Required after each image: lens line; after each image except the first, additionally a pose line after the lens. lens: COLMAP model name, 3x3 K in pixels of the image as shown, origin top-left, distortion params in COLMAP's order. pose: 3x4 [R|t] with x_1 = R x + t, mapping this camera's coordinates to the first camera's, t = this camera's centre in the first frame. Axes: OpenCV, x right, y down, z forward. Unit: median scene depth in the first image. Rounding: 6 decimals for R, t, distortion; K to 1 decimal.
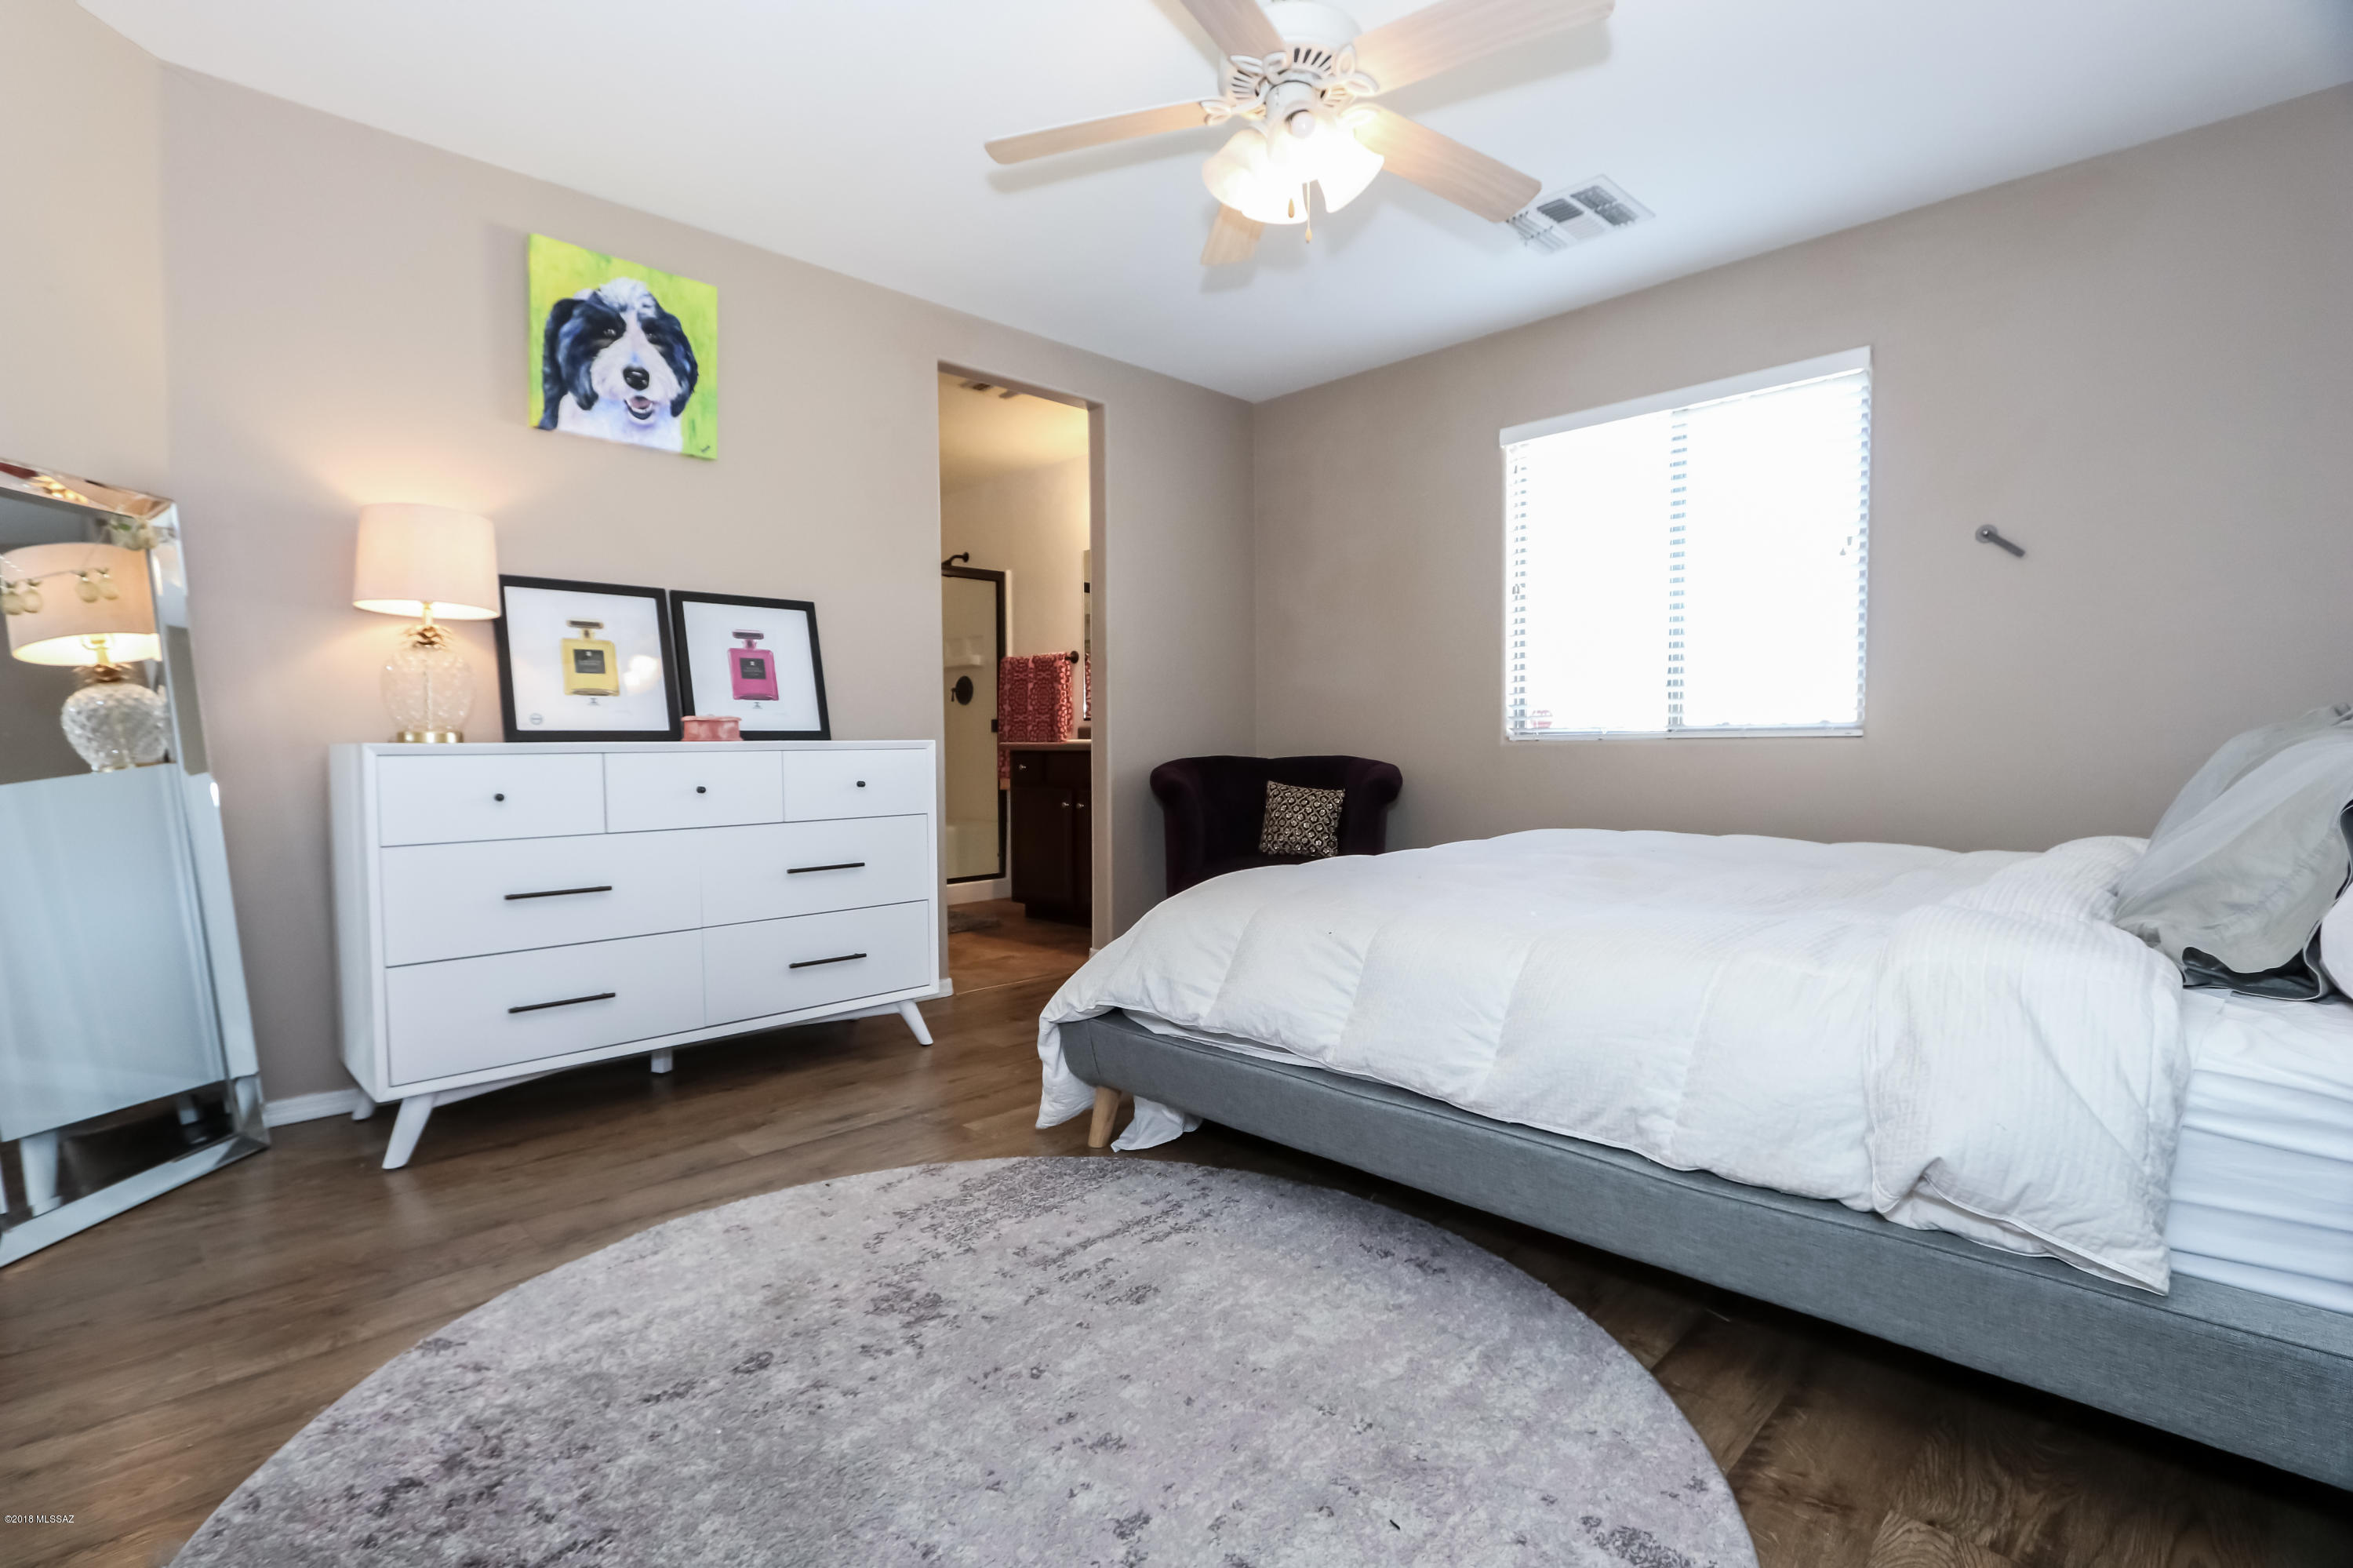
lens RADIAL K [[1132.7, 0, 1162.4], [0, 1132.7, 792.5], [0, 0, 1]] dist [-0.028155, 0.010866]
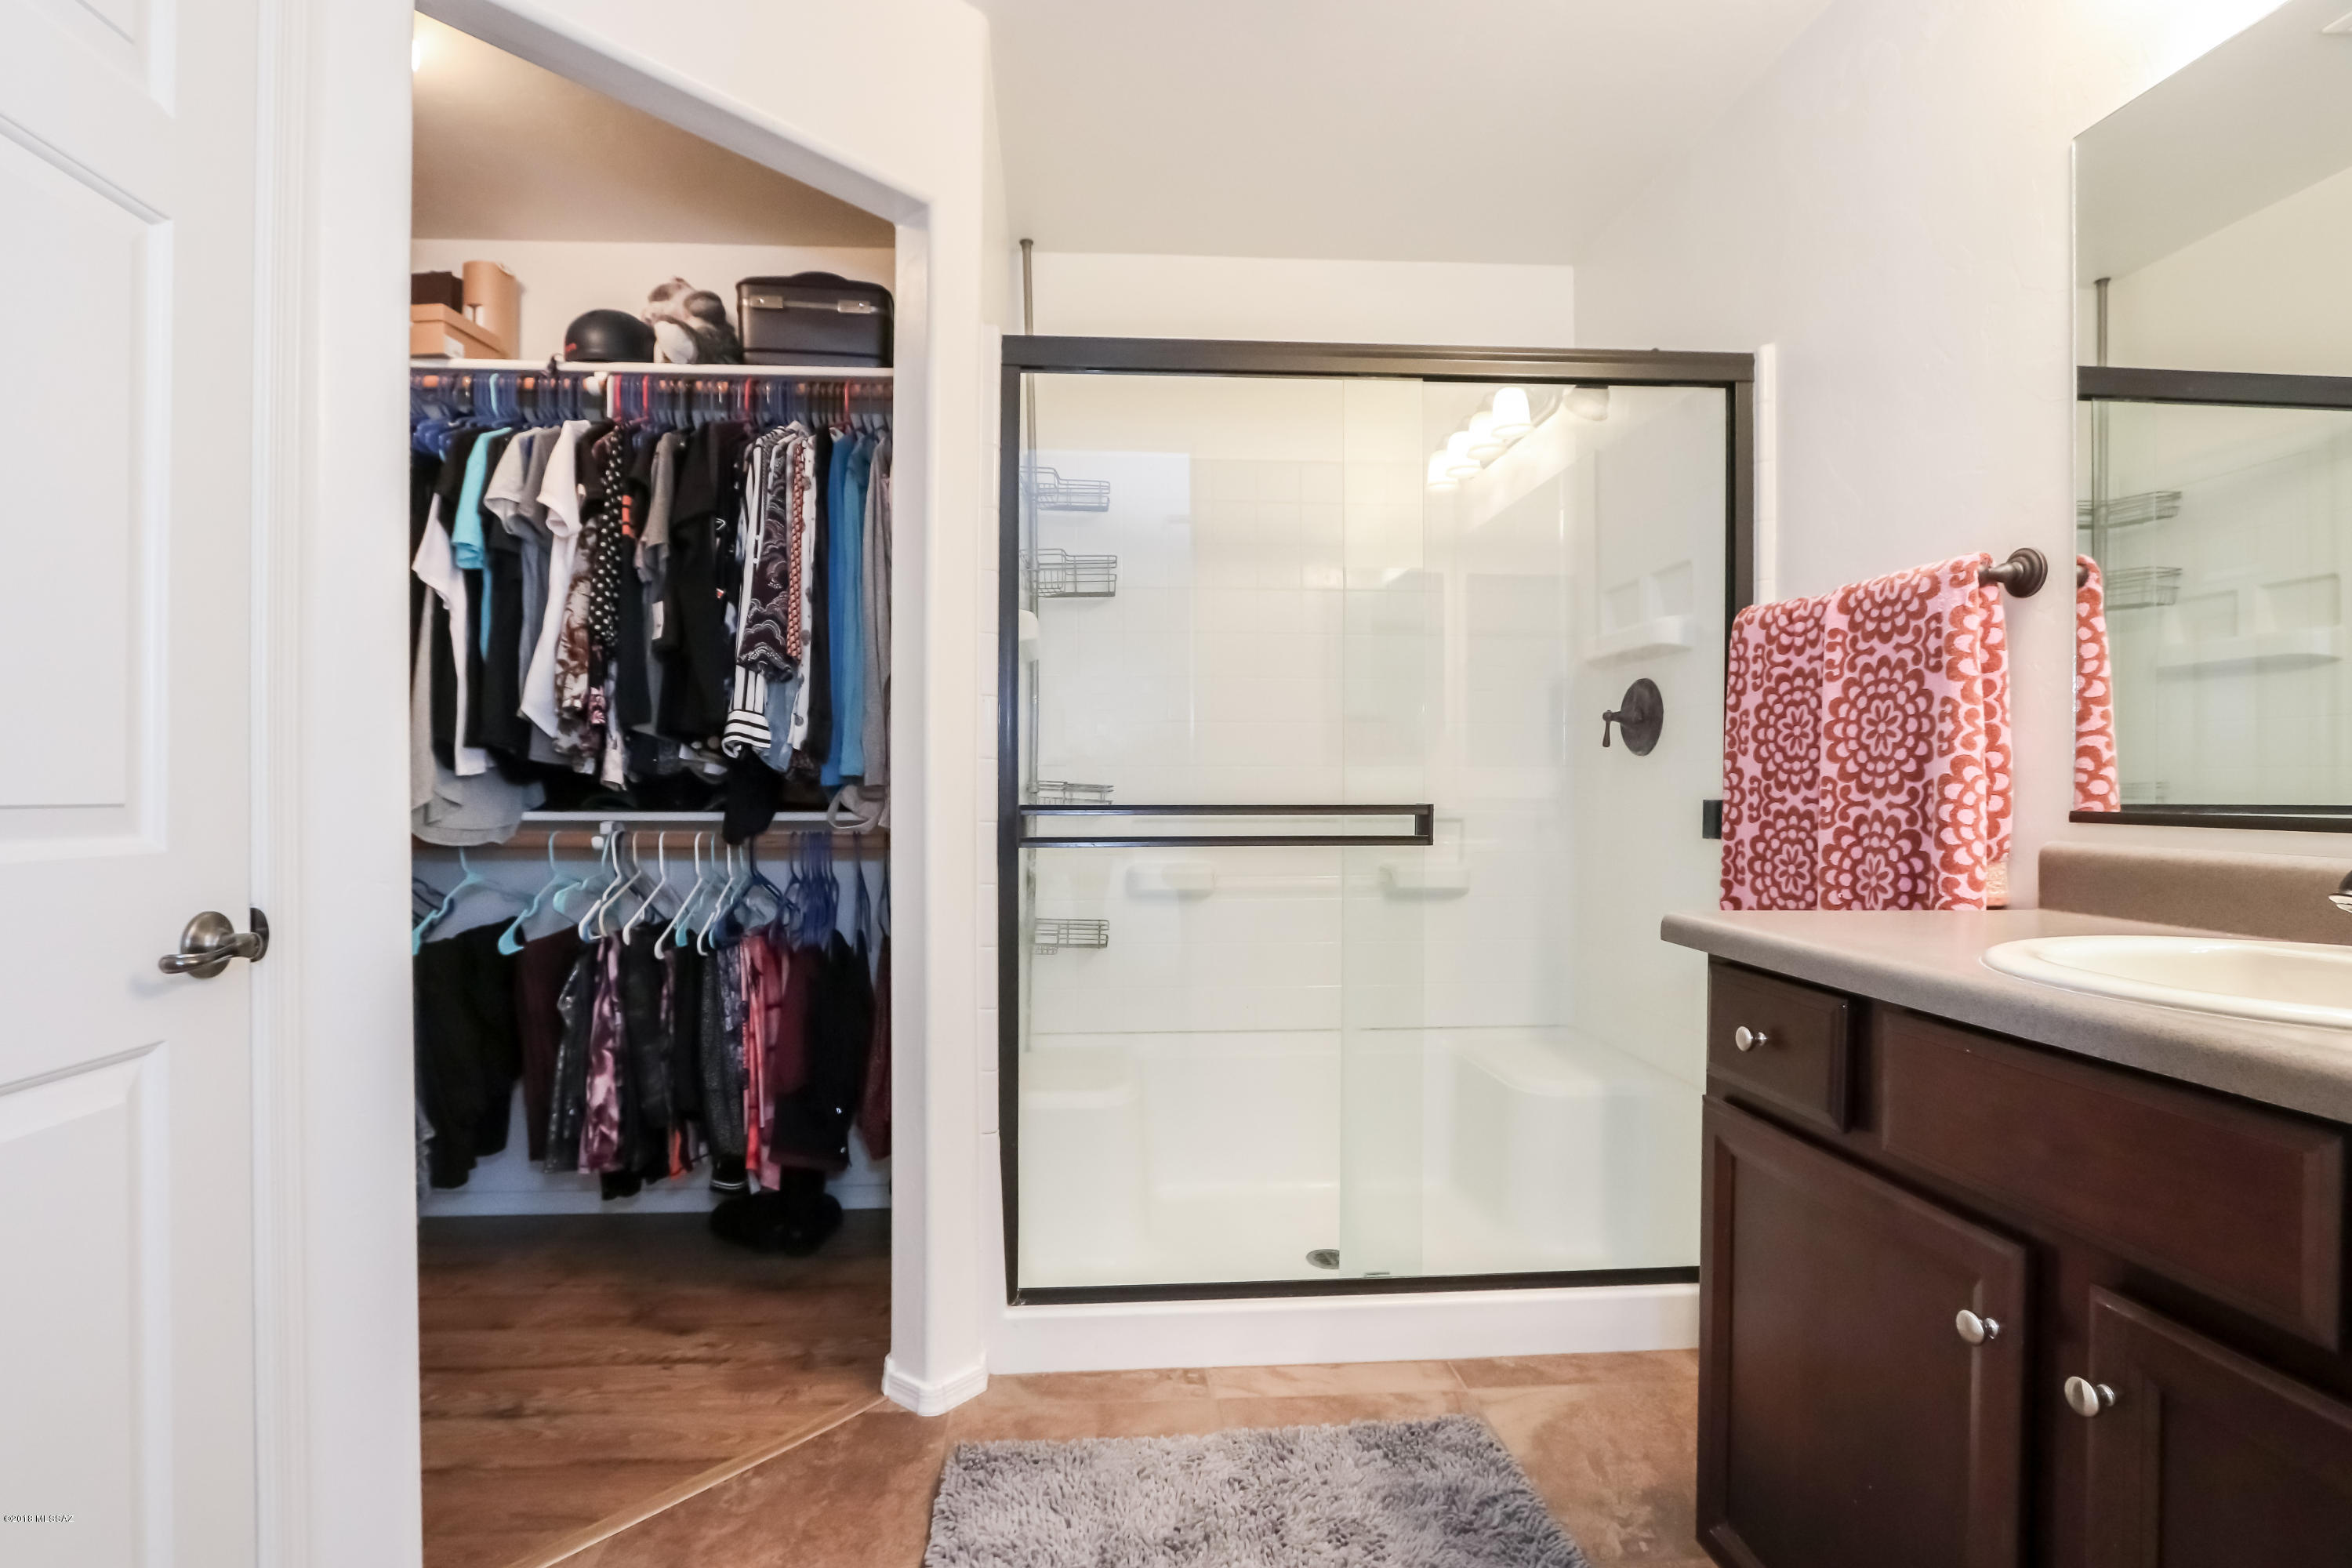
lens RADIAL K [[1132.2, 0, 1161.9], [0, 1132.2, 792.5], [0, 0, 1]] dist [-0.028155, 0.010866]
pose [[0.772163, 0.013317, -0.635284, -0.192152], [-0.035178, 0.999143, -0.021813, -0.163598], [0.634449, 0.039191, 0.771970, 1.948711]]
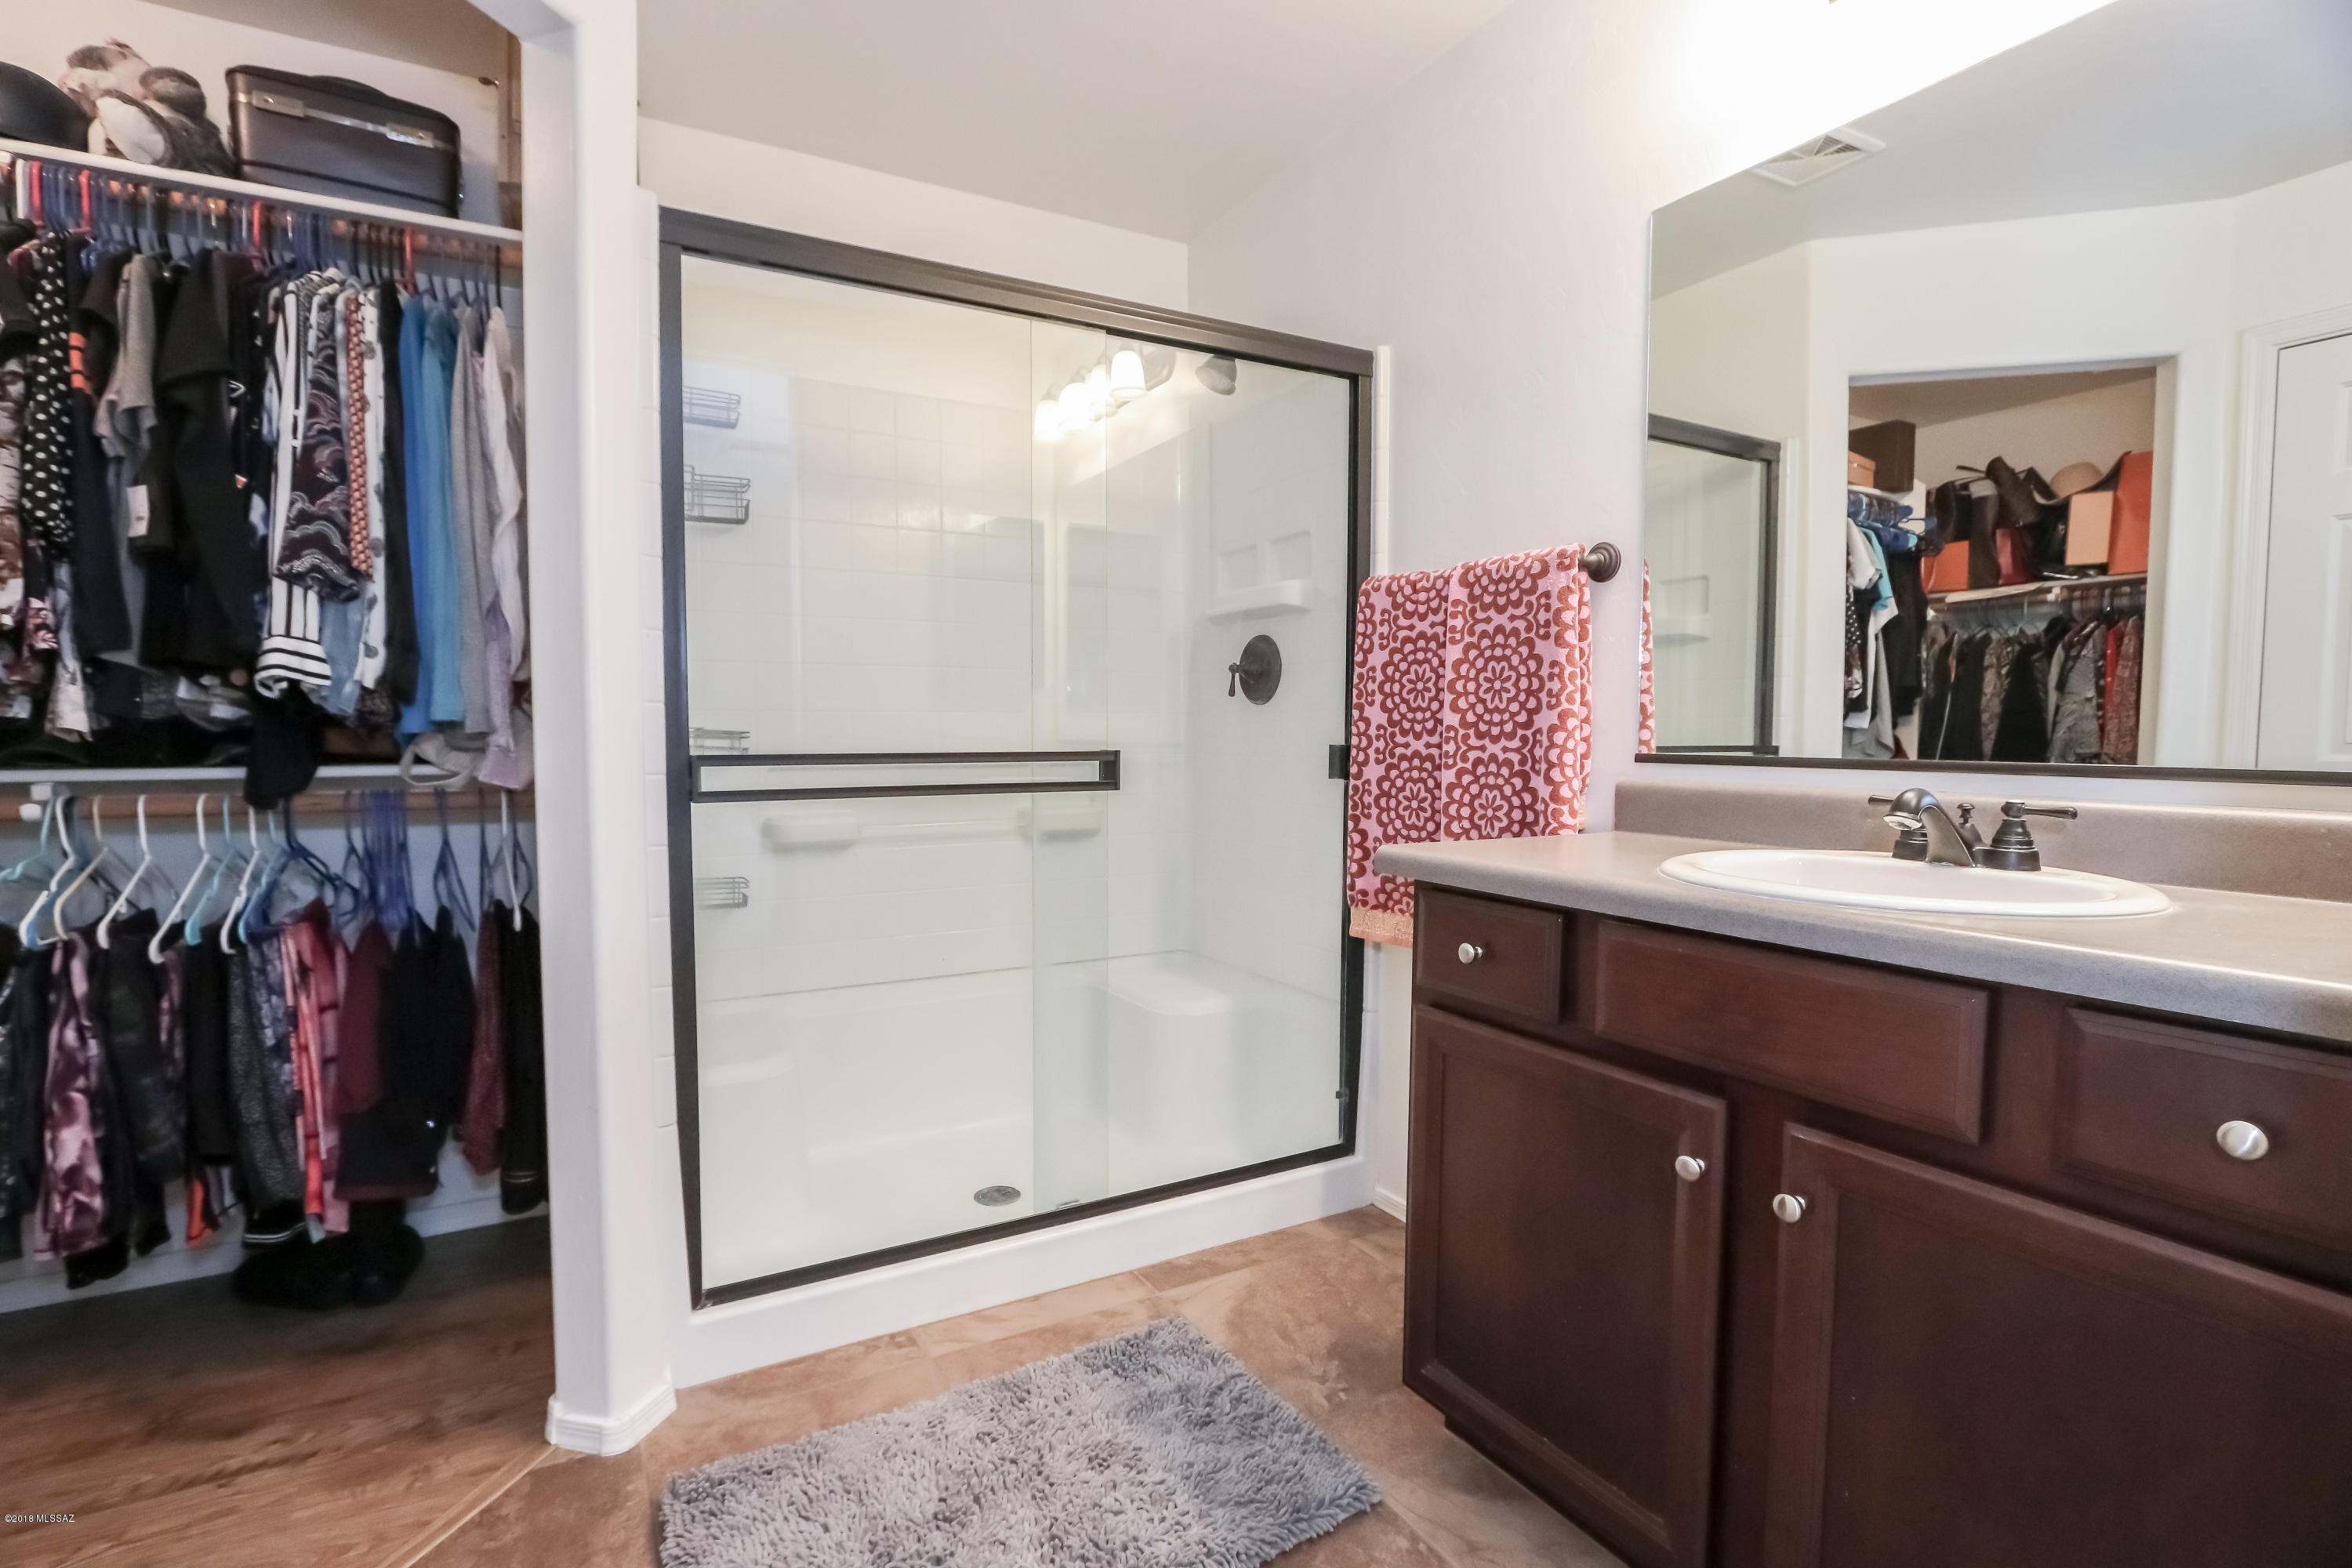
lens RADIAL K [[1085.2, 0, 1164.9], [0, 1085.2, 792.1], [0, 0, 1]] dist [-0.021825, 0.001897]
pose [[0.968085, 0.024896, -0.249384, -0.343104], [-0.020962, 0.999611, 0.018418, -0.164477], [0.249745, -0.012603, 0.968229, 1.919533]]
